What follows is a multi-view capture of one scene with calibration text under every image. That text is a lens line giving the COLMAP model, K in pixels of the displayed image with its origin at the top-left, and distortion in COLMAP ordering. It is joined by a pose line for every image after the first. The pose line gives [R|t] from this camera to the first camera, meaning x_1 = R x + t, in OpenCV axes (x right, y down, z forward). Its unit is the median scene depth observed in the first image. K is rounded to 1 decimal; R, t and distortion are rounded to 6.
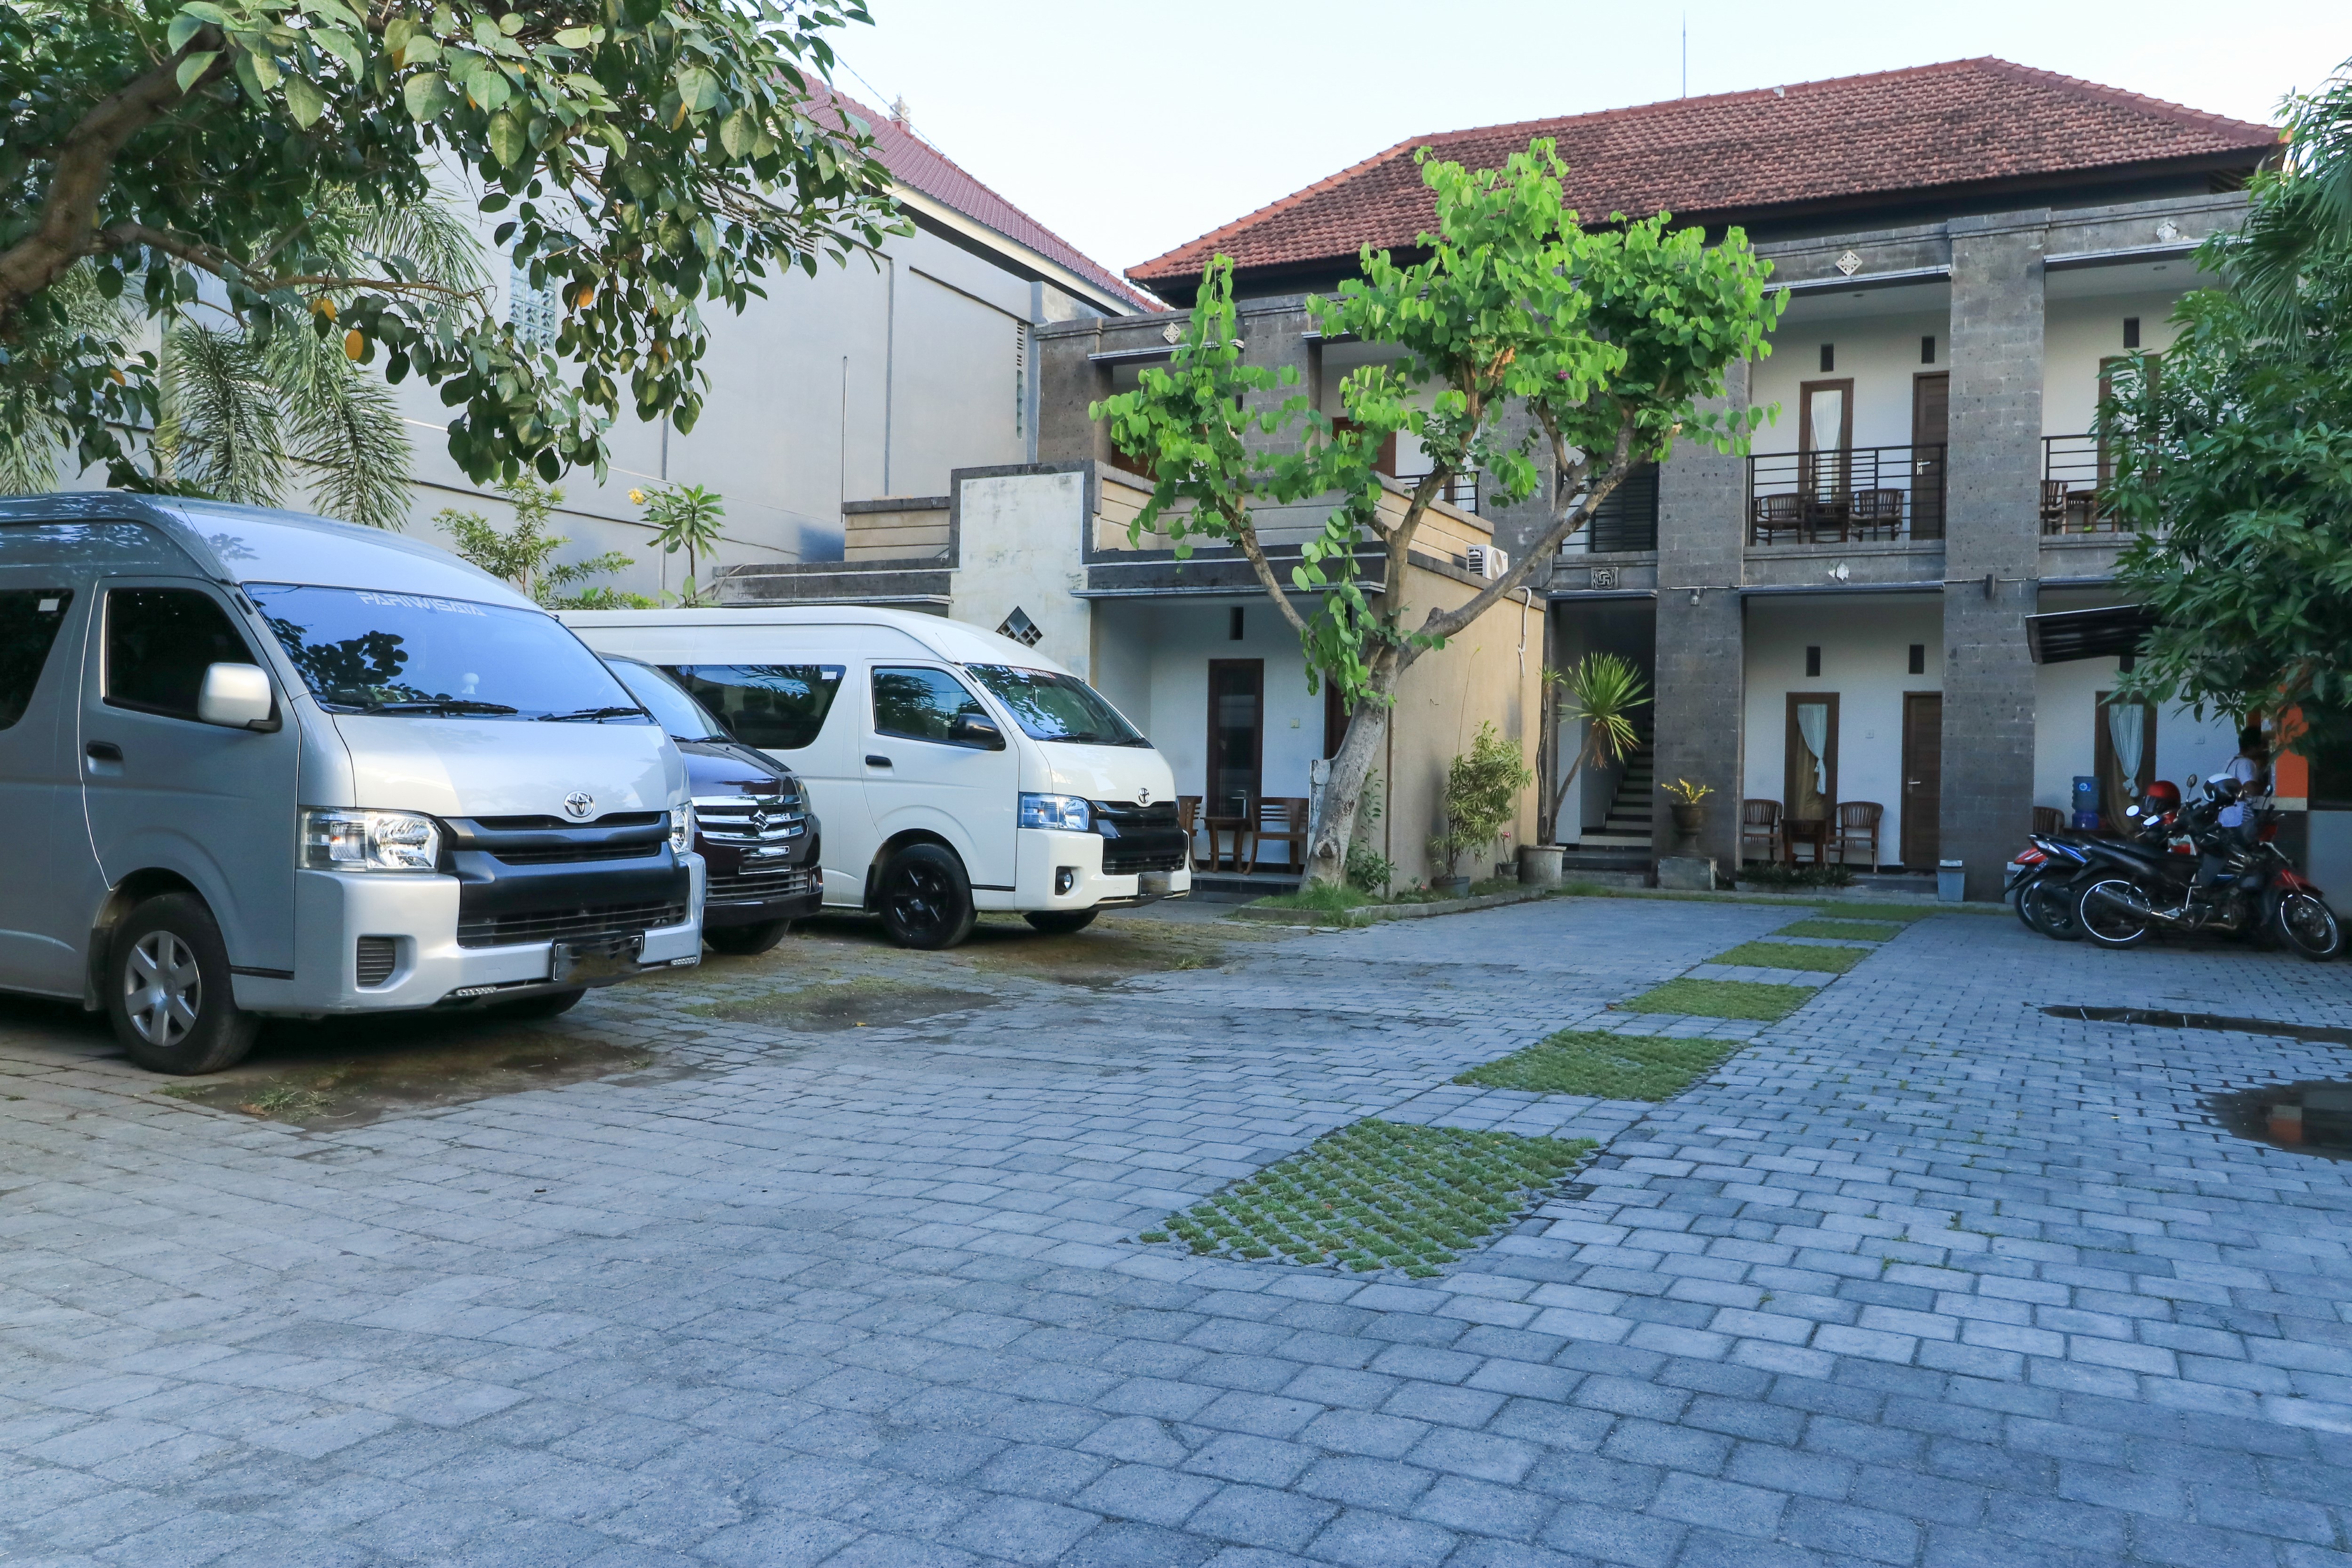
lens RADIAL K [[1824.7, 0, 1168.5], [0, 1824.7, 743.3], [0, 0, 1]] dist [0.013302, -0.011697]
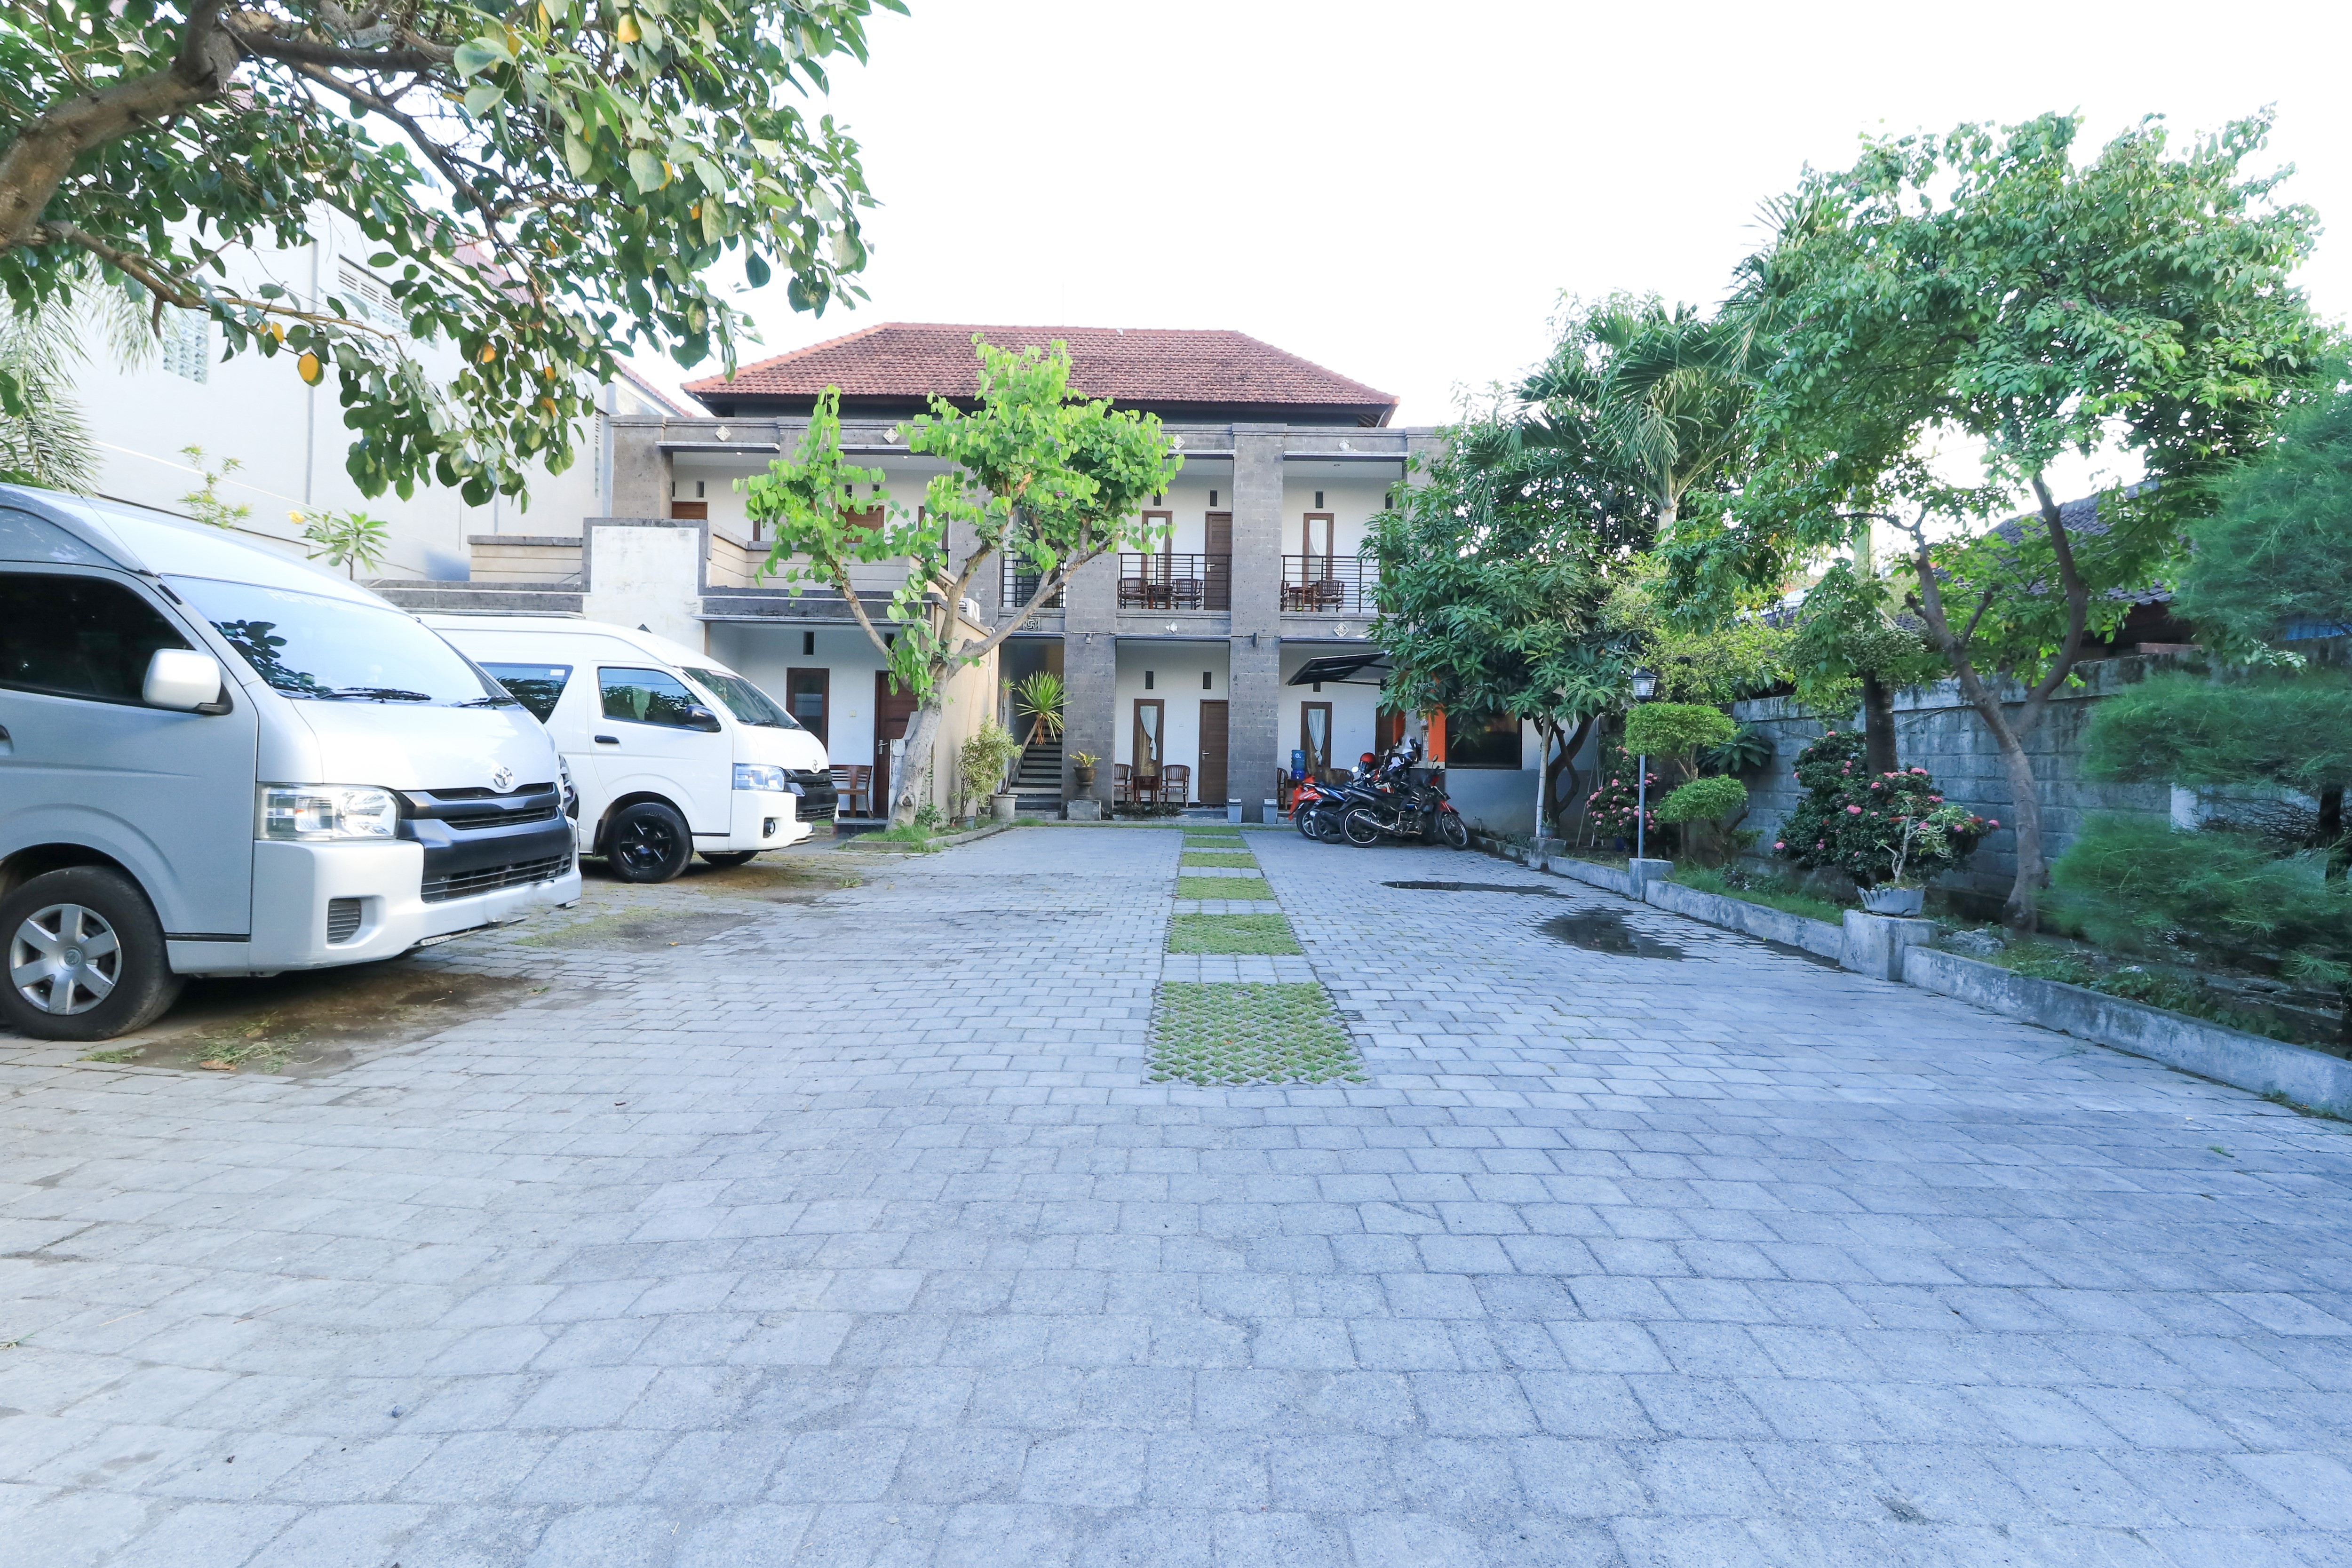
lens RADIAL K [[1172.0, 0, 1166.6], [0, 1172.0, 724.7], [0, 0, 1]] dist [0.024004, -0.016359]
pose [[0.895222, 0.009018, 0.445530, -0.153642], [-0.008340, 0.999959, -0.003483, -0.001118], [-0.445543, -0.000598, 0.895260, 0.063860]]
